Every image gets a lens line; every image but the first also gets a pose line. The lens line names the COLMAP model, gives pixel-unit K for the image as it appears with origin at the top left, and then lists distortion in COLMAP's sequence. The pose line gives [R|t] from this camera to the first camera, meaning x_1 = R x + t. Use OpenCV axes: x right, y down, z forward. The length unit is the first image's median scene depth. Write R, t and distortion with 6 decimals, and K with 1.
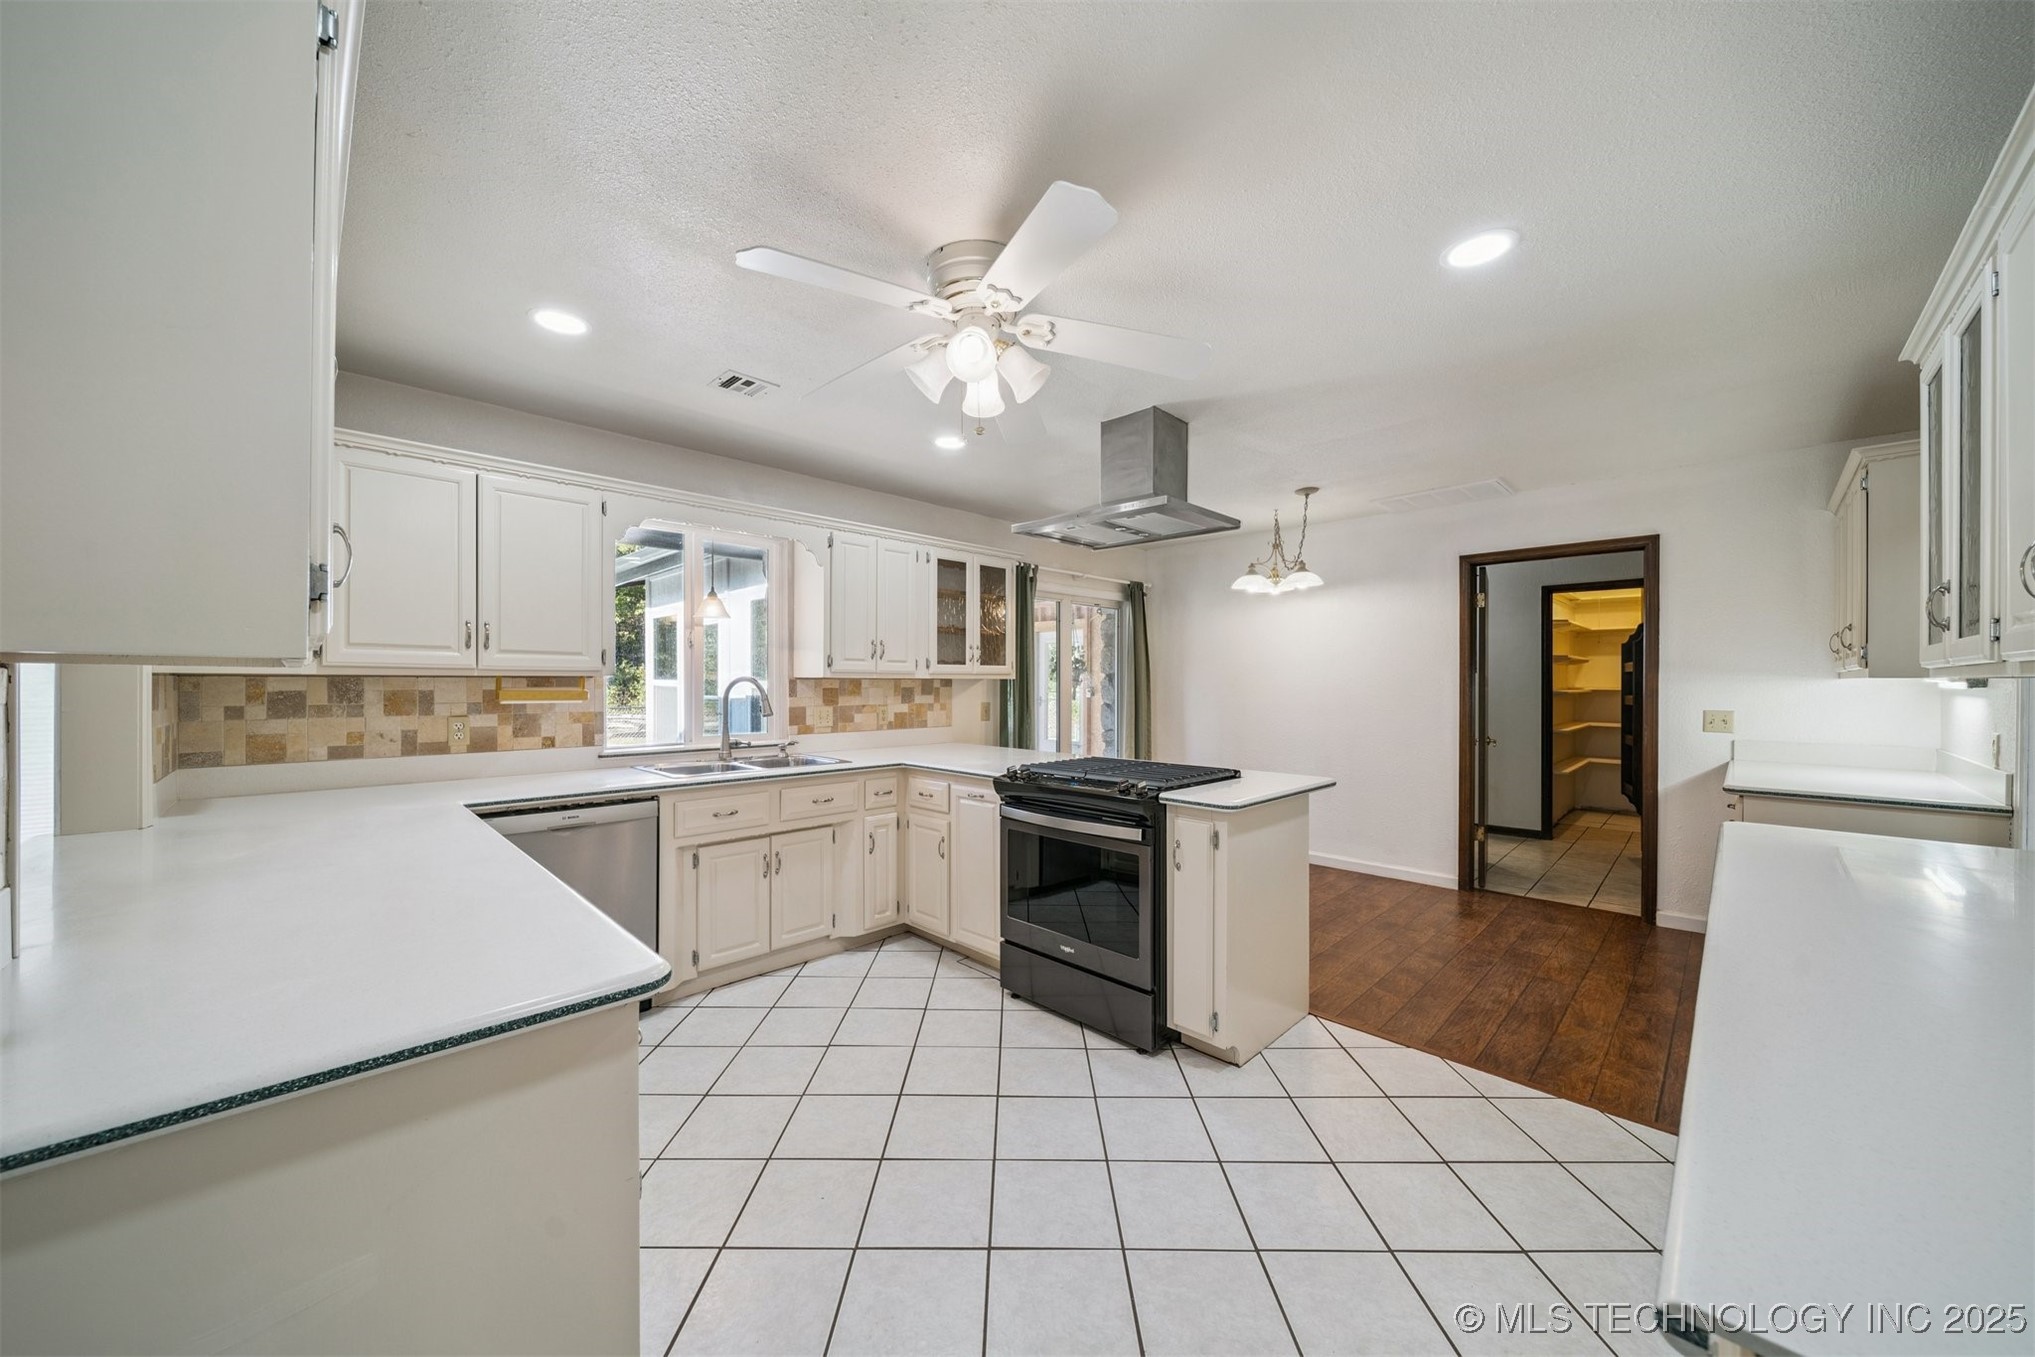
lens RADIAL K [[718.5, 0, 1015.3], [0, 718.5, 683.4], [0, 0, 1]] dist [-0.004660, -0.000753]
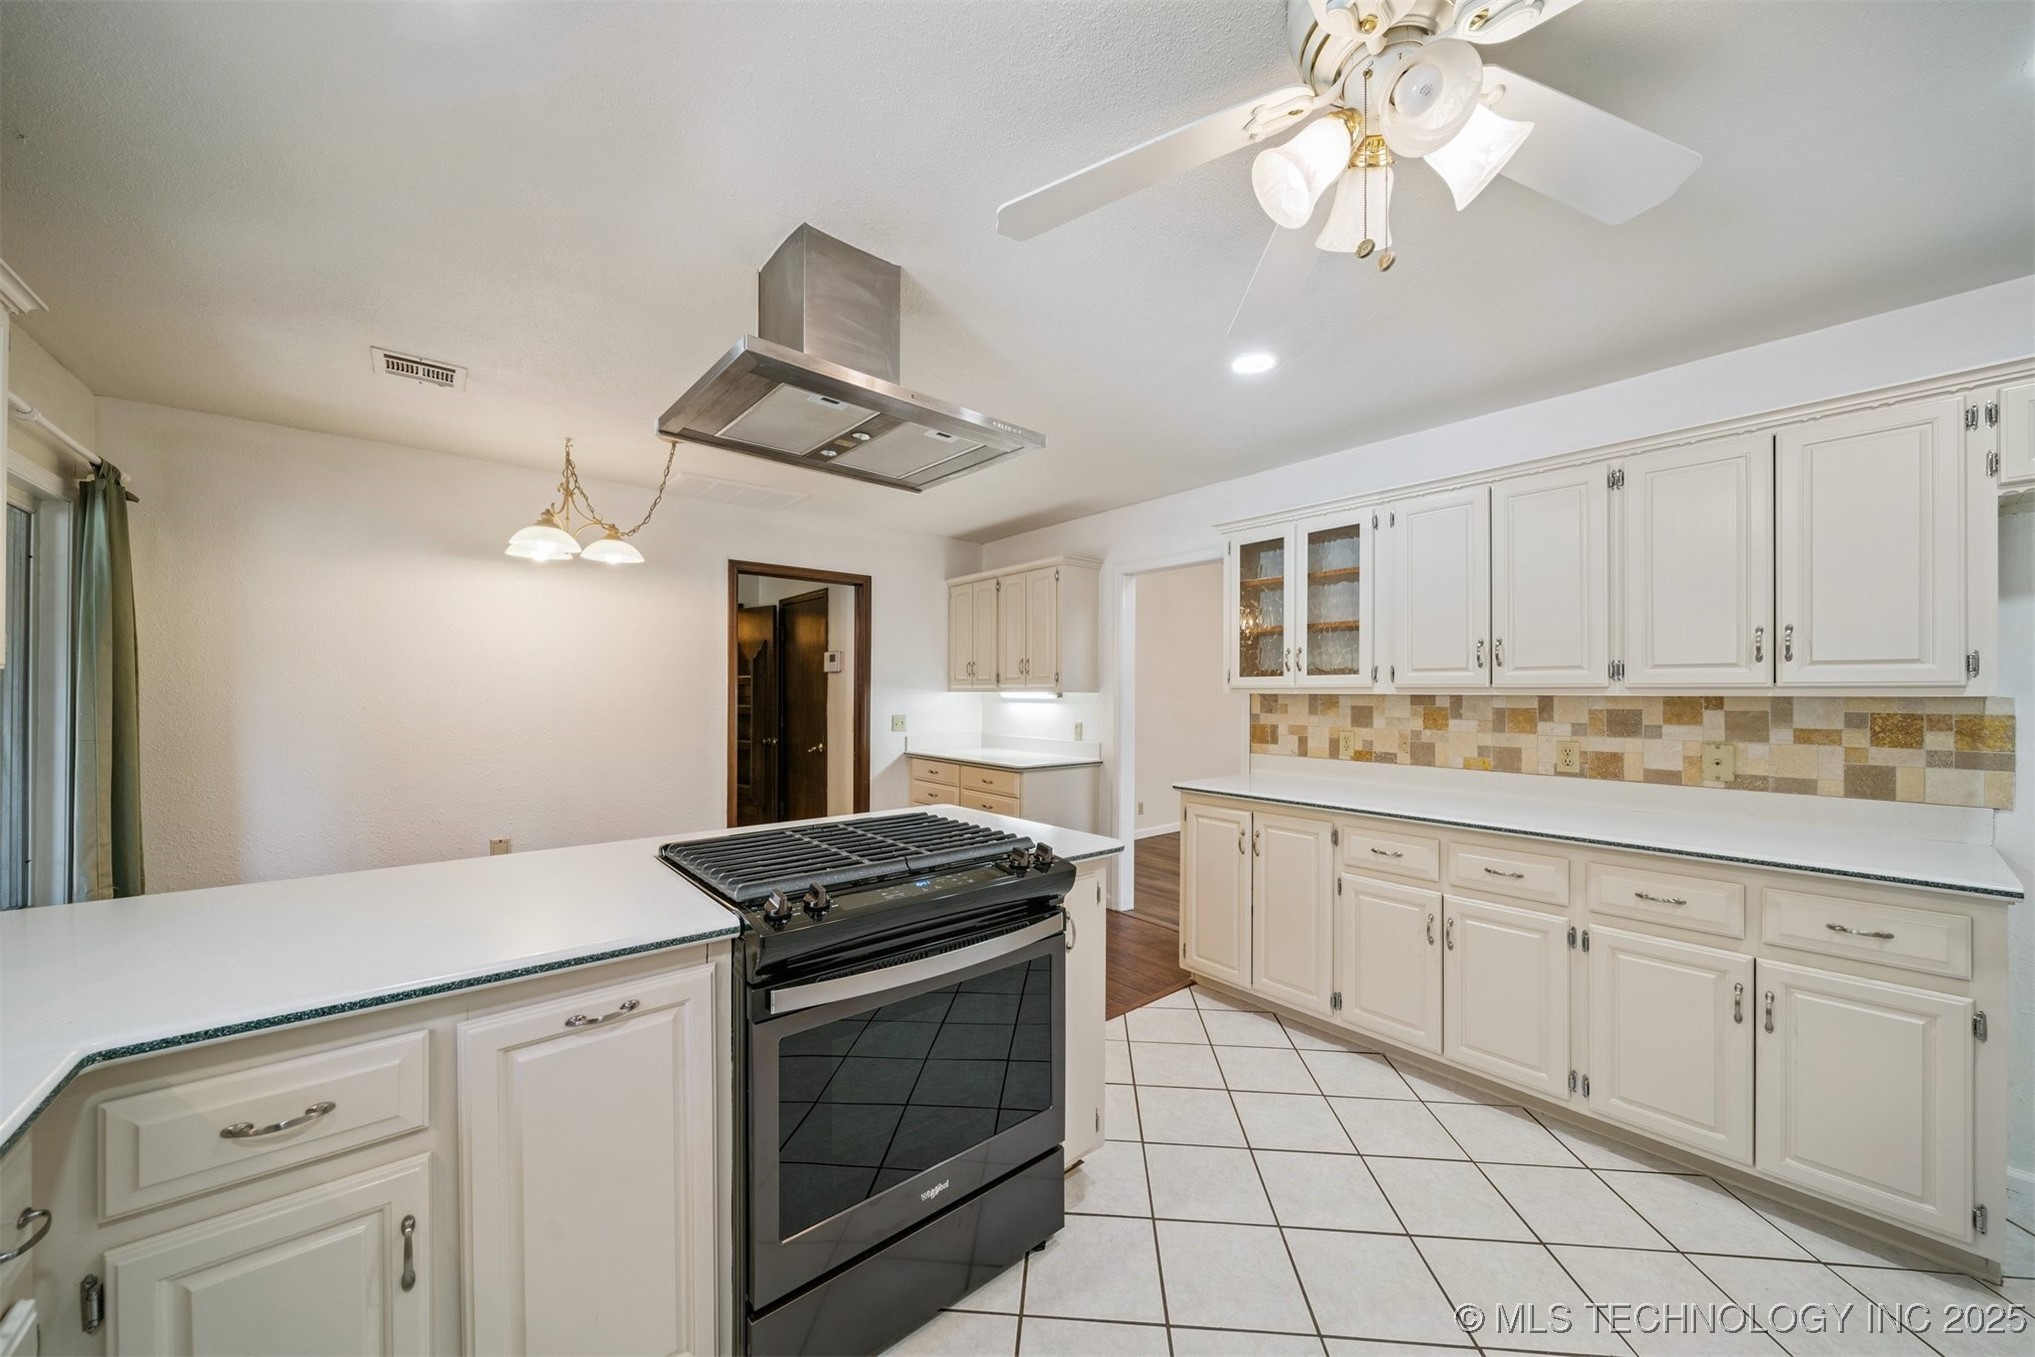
lens RADIAL K [[718.5, 0, 1014.5], [0, 718.5, 690.2], [0, 0, 1]] dist [-0.004660, -0.000753]
pose [[0.092321, 0.002694, 0.995726, -0.361197], [-0.006313, 0.999978, -0.002120, -0.007769], [-0.995709, -0.006090, 0.092336, 0.693377]]
